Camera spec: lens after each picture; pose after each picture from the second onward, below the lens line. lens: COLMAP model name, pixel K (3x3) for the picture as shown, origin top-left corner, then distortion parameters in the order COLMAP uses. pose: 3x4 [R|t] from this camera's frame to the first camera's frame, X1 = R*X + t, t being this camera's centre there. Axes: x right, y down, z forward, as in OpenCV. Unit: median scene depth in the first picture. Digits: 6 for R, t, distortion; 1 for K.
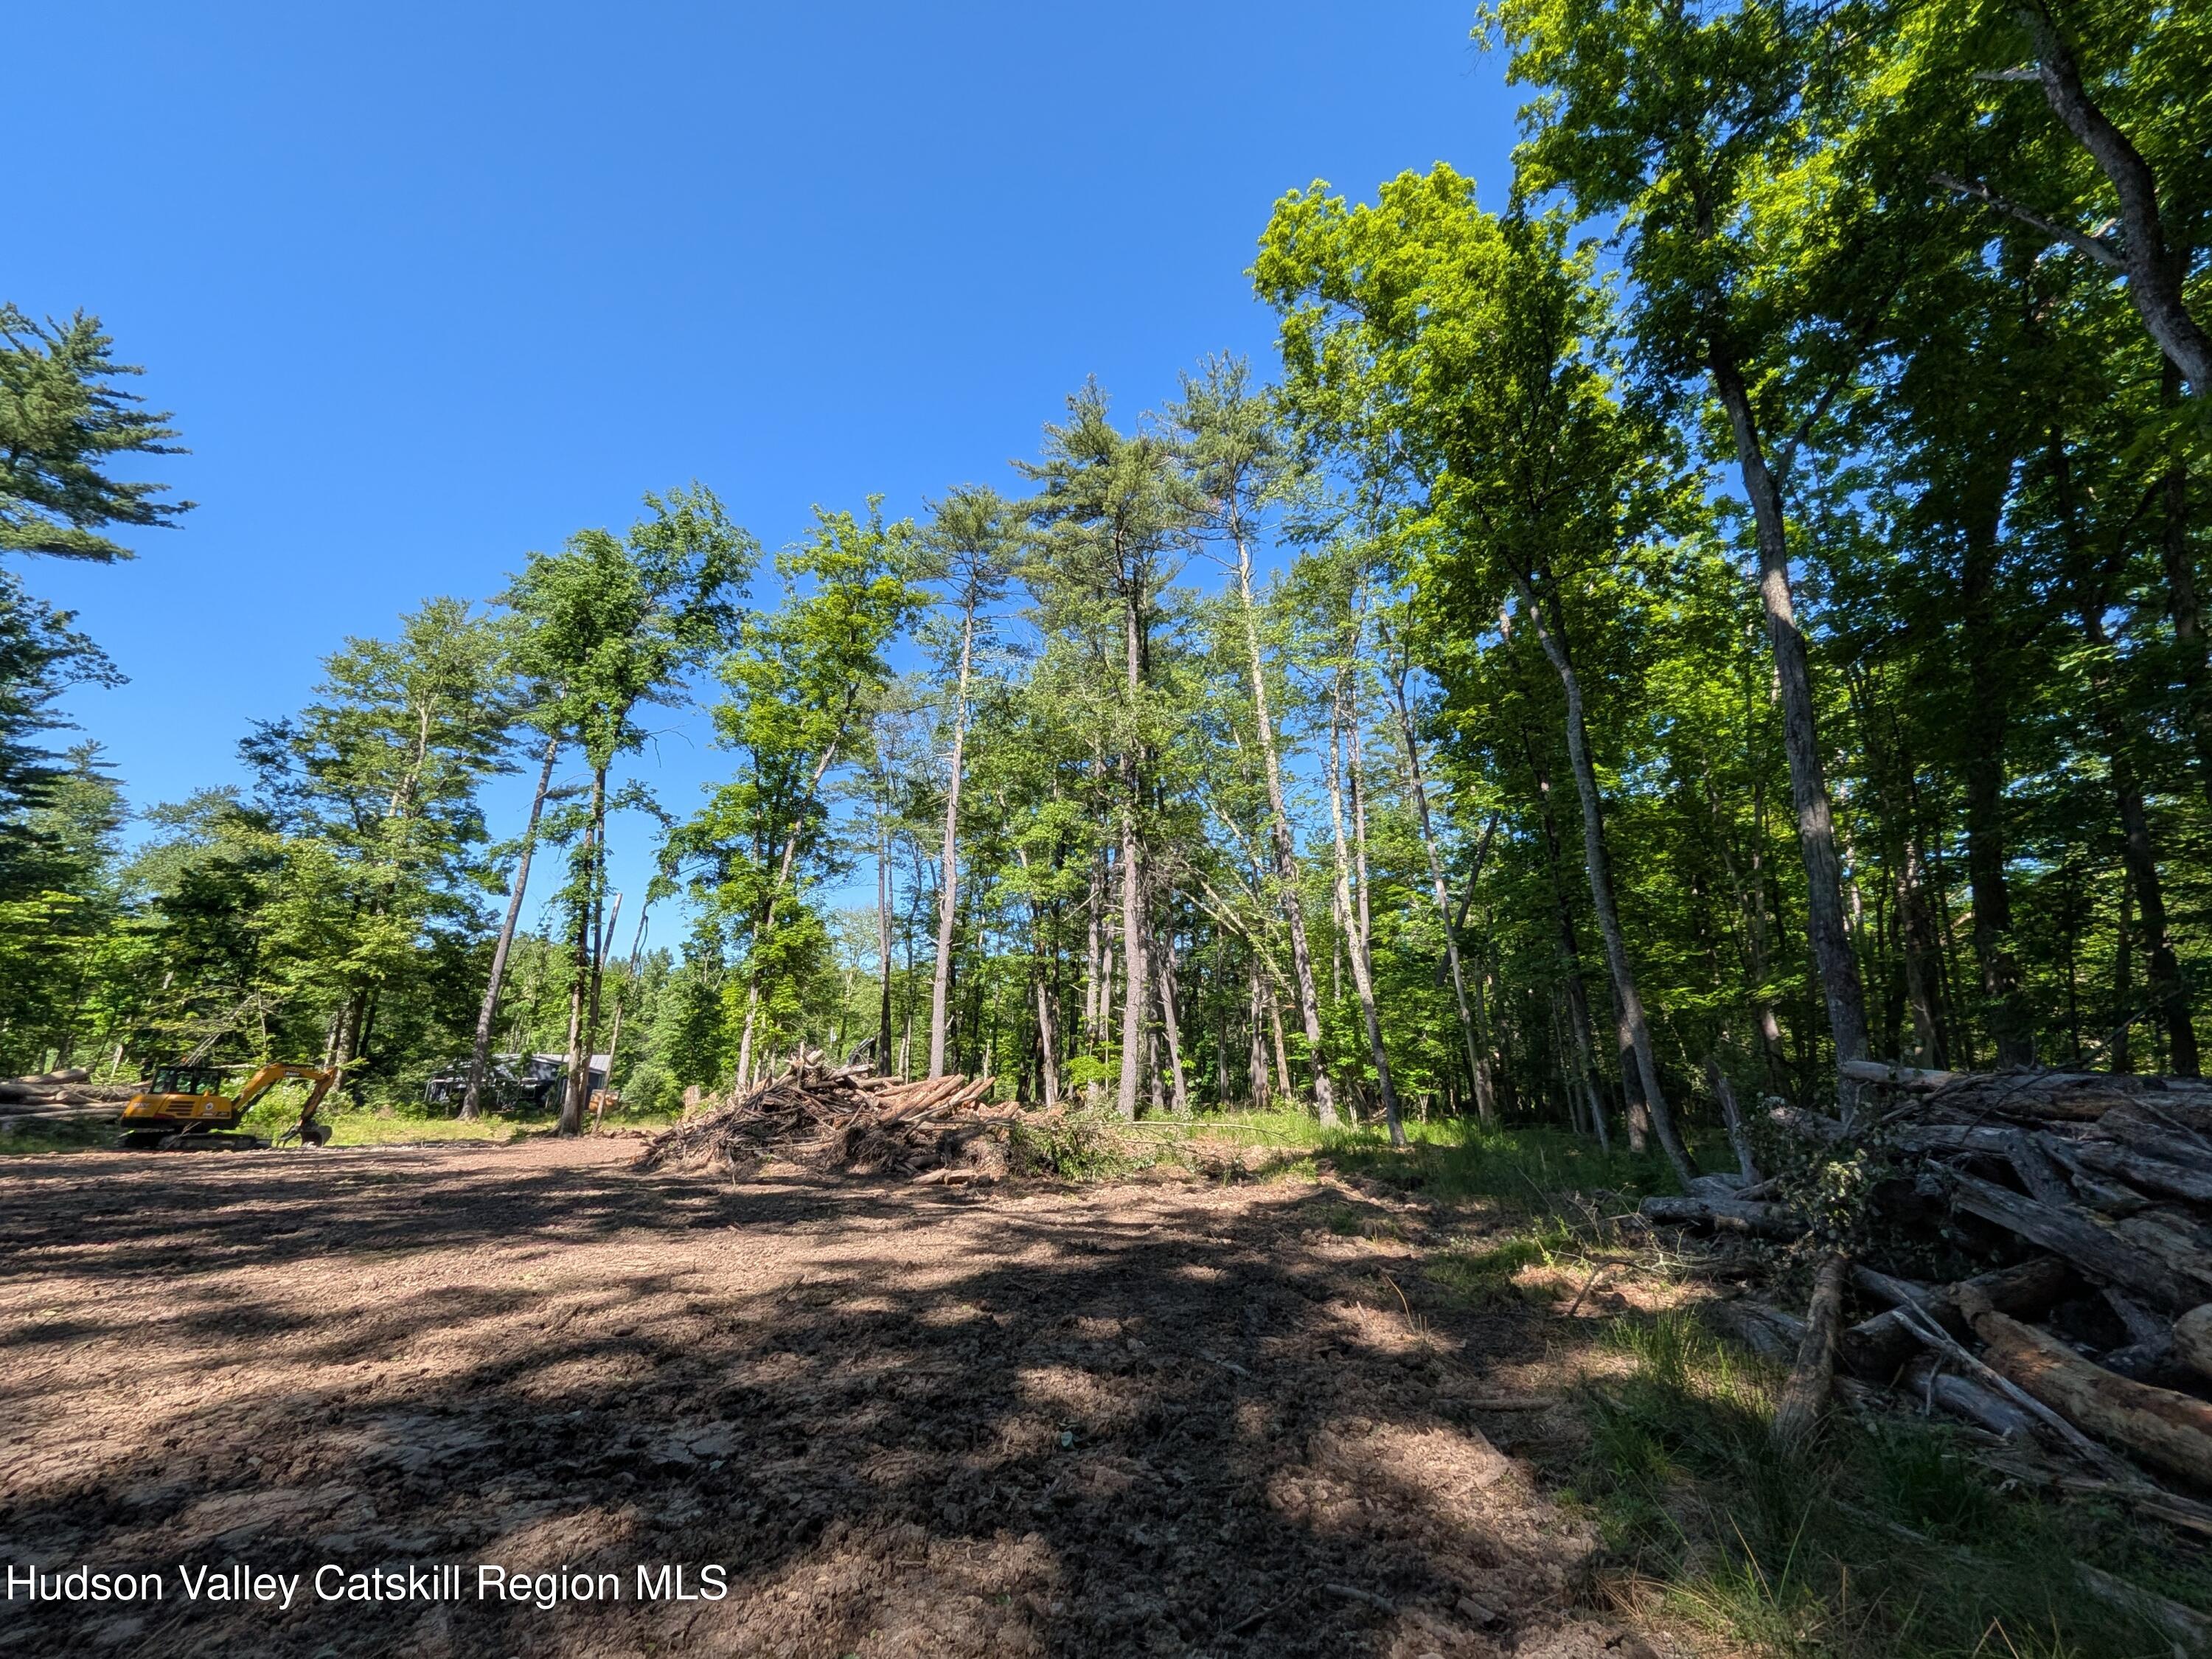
lens RADIAL K [[883.8, 0, 1108.3], [0, 883.8, 830.1], [0, 0, 1]] dist [-0.000399, 0.000249]
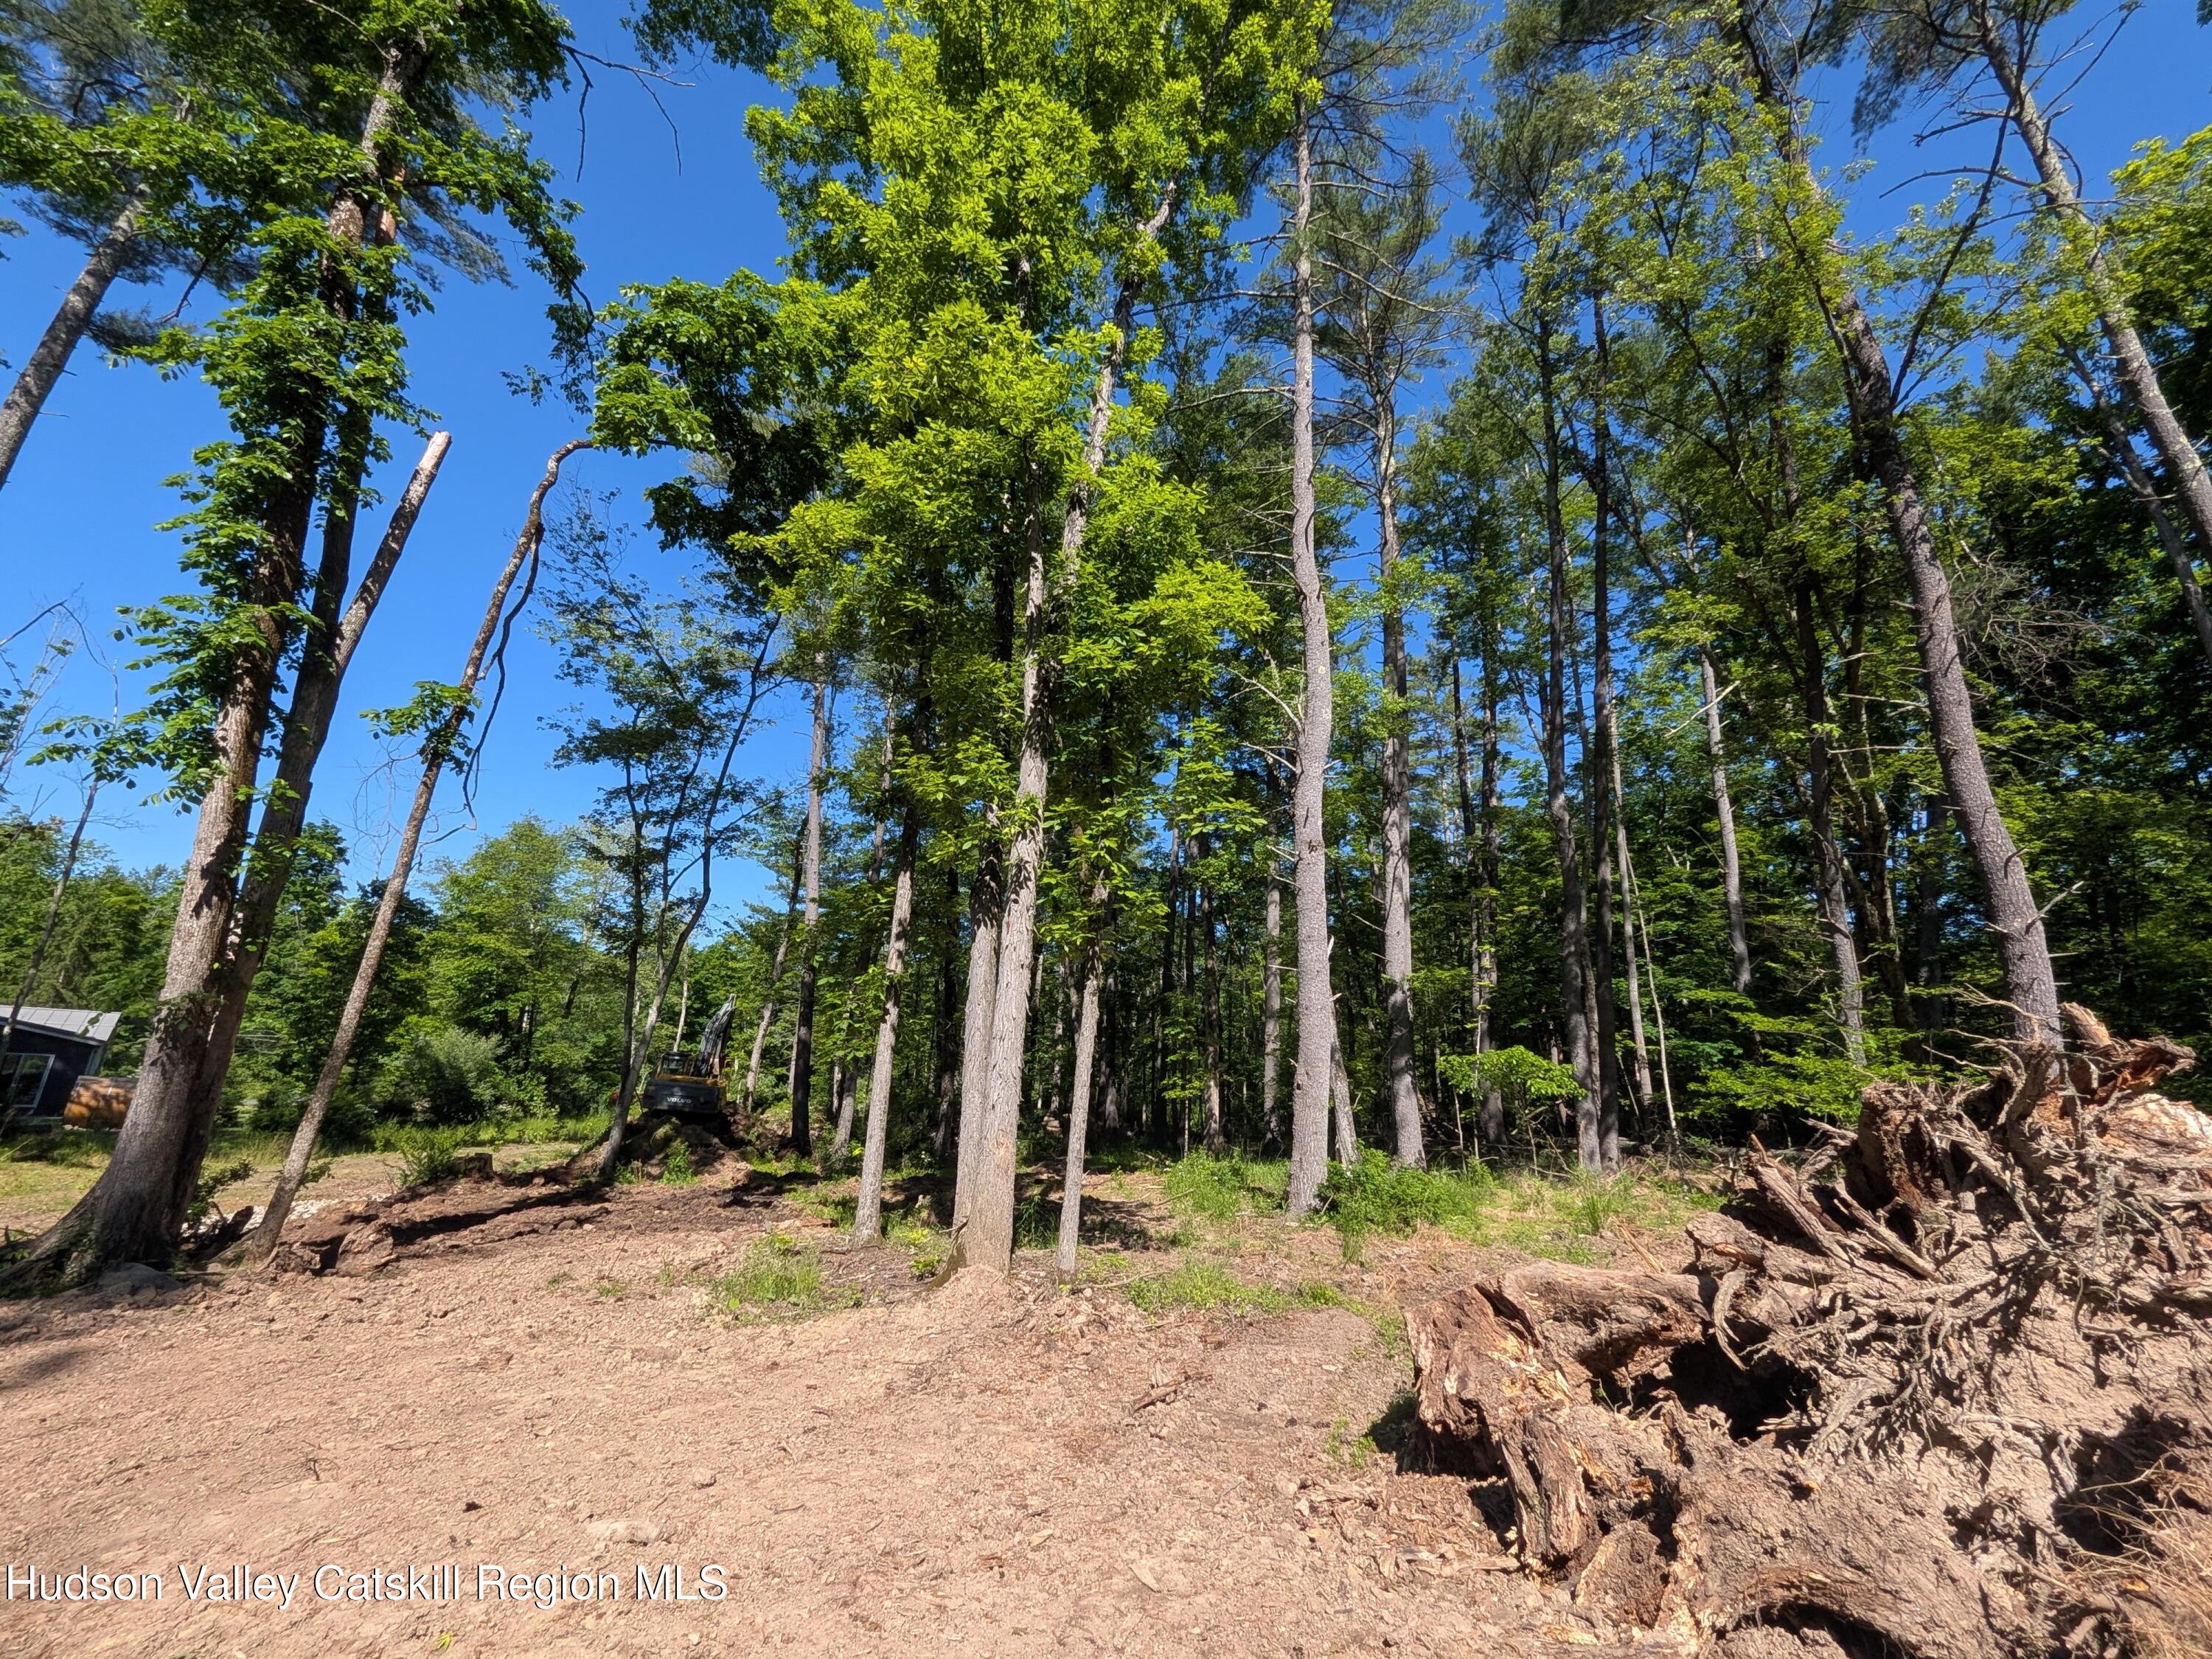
lens RADIAL K [[883.8, 0, 1109.7], [0, 883.8, 832.8], [0, 0, 1]] dist [-0.000399, 0.000249]
pose [[0.932638, 0.133057, 0.335382, -0.395378], [-0.128895, 0.991049, -0.034747, 0.176300], [-0.337004, -0.010823, 0.941441, 0.594524]]
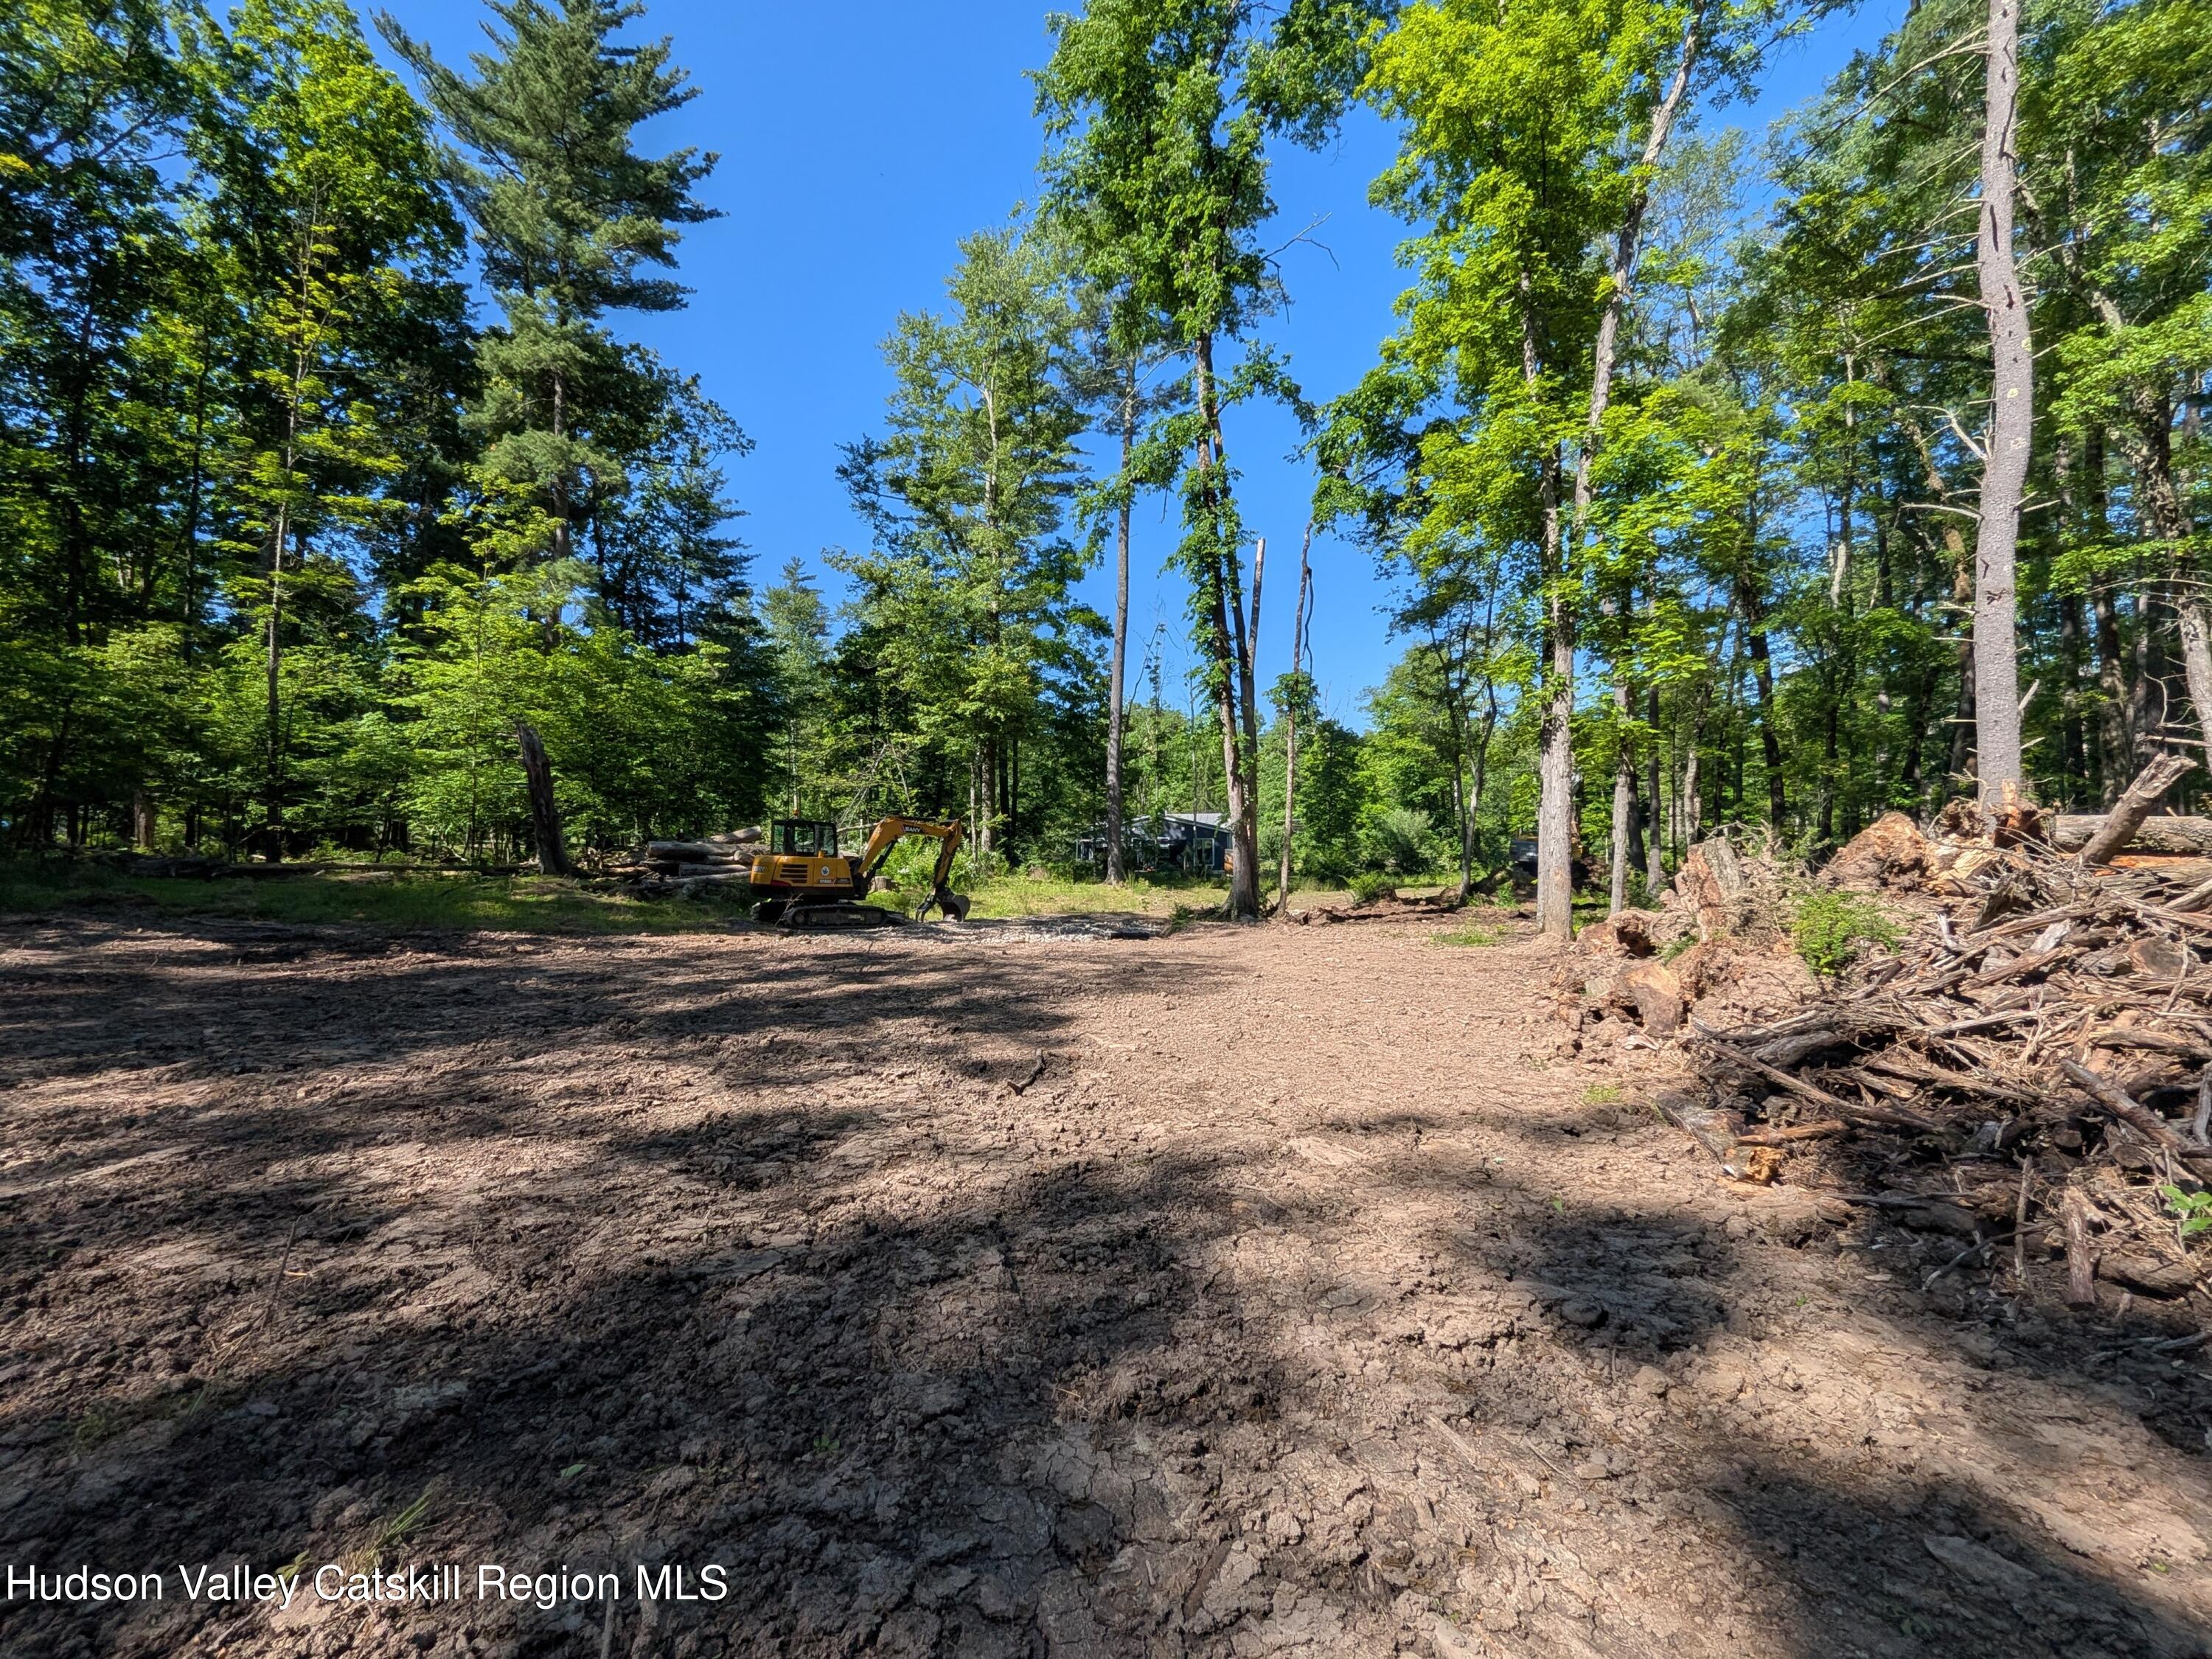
lens RADIAL K [[883.8, 0, 1107.7], [0, 883.8, 824.4], [0, 0, 1]] dist [-0.000399, 0.000249]
pose [[0.817160, -0.015040, -0.576215, -0.274108], [0.161089, 0.965787, 0.203240, 0.112927], [0.553444, -0.258902, 0.791625, 0.385853]]
